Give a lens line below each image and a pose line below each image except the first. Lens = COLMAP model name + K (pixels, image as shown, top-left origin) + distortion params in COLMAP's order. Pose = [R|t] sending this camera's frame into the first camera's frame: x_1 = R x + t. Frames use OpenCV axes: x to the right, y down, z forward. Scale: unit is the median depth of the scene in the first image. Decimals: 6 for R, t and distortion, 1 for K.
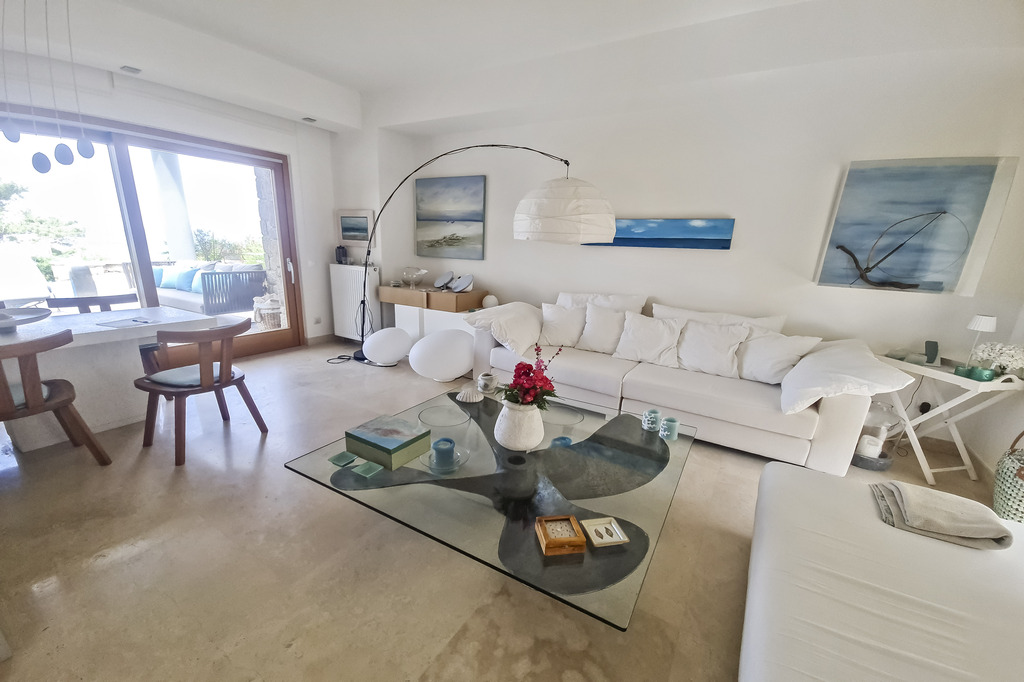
lens RADIAL K [[433.0, 0, 466.6], [0, 433.0, 374.9], [0, 0, 1]] dist [0.031963, -0.015913]
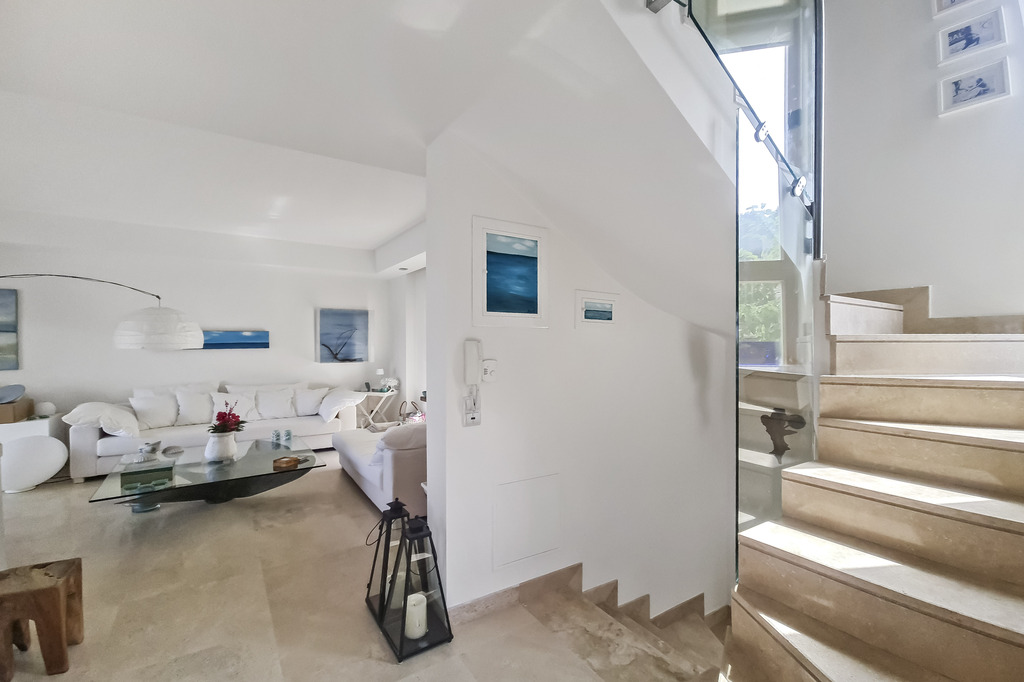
lens RADIAL K [[418.7, 0, 512.0], [0, 418.7, 341.0], [0, 0, 1]] dist [0.000917, 0.000122]
pose [[0.386997, -0.033086, 0.921487, -0.465133], [0.295368, 0.951145, -0.089895, 0.098655], [-0.873494, 0.306966, 0.377863, -0.392714]]
